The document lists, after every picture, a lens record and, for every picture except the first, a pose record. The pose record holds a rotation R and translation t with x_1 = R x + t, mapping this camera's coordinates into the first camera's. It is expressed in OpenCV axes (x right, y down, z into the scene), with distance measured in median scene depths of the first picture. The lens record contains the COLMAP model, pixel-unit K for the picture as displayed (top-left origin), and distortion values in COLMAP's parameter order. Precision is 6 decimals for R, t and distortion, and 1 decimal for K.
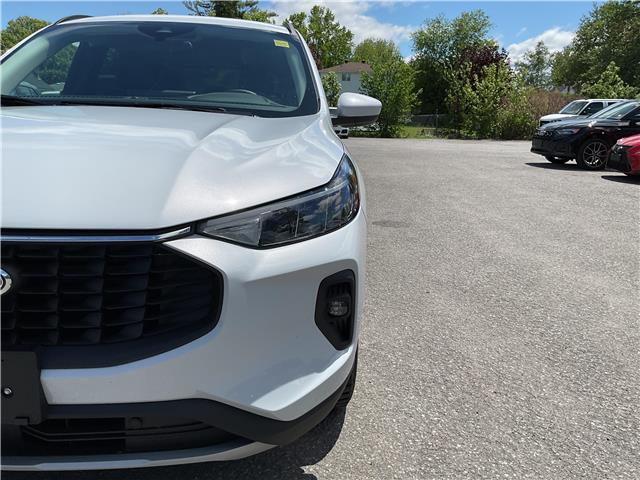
lens RADIAL K [[529.6, 0, 325.6], [0, 529.6, 244.4], [0, 0, 1]] dist [0.063017, -0.118601]
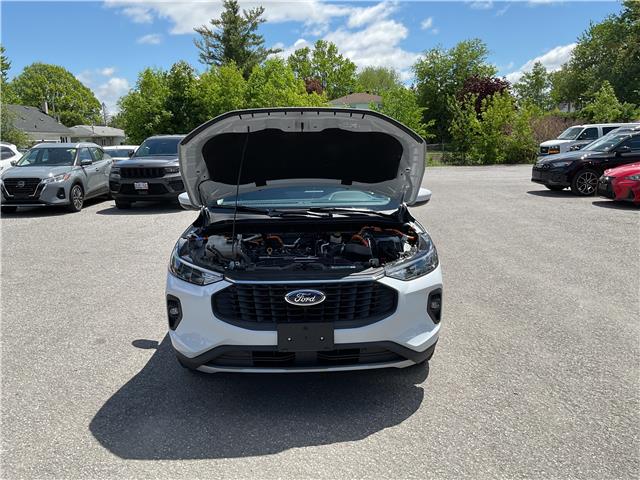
lens RADIAL K [[529.6, 0, 322.7], [0, 529.6, 241.9], [0, 0, 1]] dist [0.063017, -0.118601]
pose [[0.998762, -0.044971, -0.021261, -0.045708], [0.043848, 0.997755, -0.050614, -0.006634], [0.023490, 0.049619, 0.998492, -0.151498]]
